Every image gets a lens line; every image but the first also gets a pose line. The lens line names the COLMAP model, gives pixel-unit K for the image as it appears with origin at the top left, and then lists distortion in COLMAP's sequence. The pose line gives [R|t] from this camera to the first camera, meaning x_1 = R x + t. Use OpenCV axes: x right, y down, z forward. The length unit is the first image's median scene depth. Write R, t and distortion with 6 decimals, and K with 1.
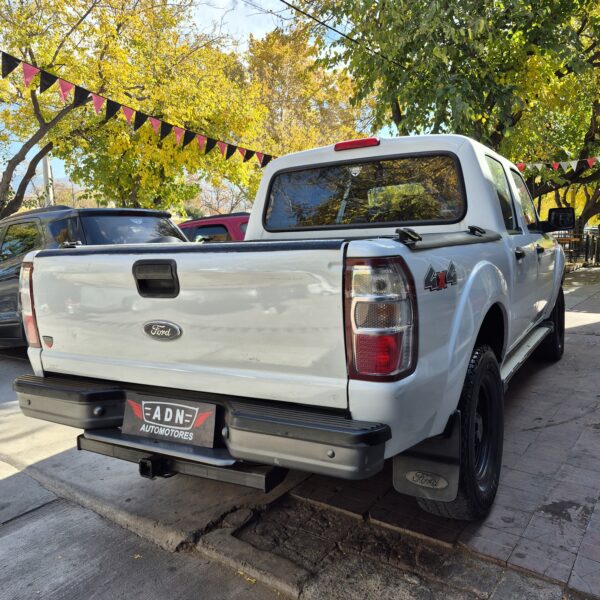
lens RADIAL K [[533.7, 0, 296.1], [0, 533.7, 296.5], [0, 0, 1]] dist [0.096459, -0.112368]
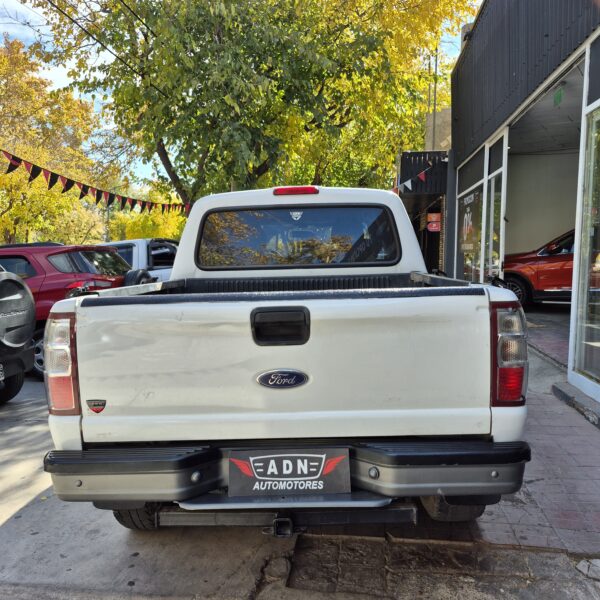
lens RADIAL K [[533.7, 0, 296.1], [0, 533.7, 296.5], [0, 0, 1]] dist [0.096459, -0.112368]
pose [[0.883962, -0.015465, 0.467304, -0.622005], [0.042831, 0.997929, -0.047994, -0.034993], [-0.465594, 0.062440, 0.882793, 0.115014]]
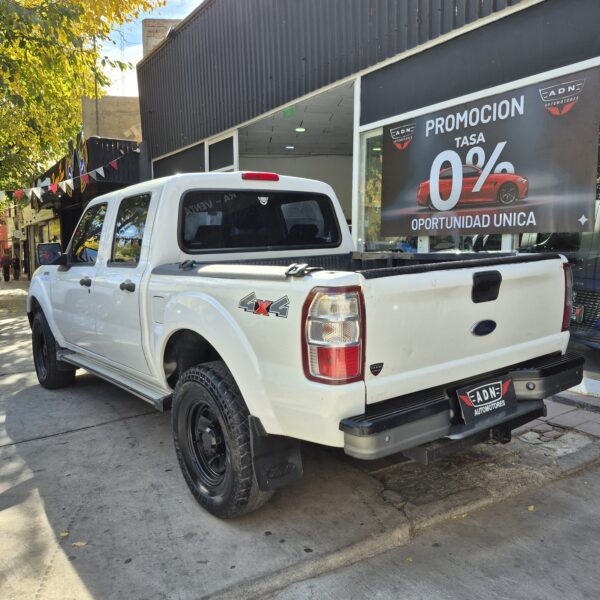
lens RADIAL K [[538.8, 0, 290.7], [0, 538.8, 300.6], [0, 0, 1]] dist [0.089838, -0.123188]
pose [[0.404677, -0.072710, 0.911565, -1.455800], [0.117049, 0.992753, 0.027224, -0.079971], [-0.906938, 0.095681, 0.410255, 0.809762]]
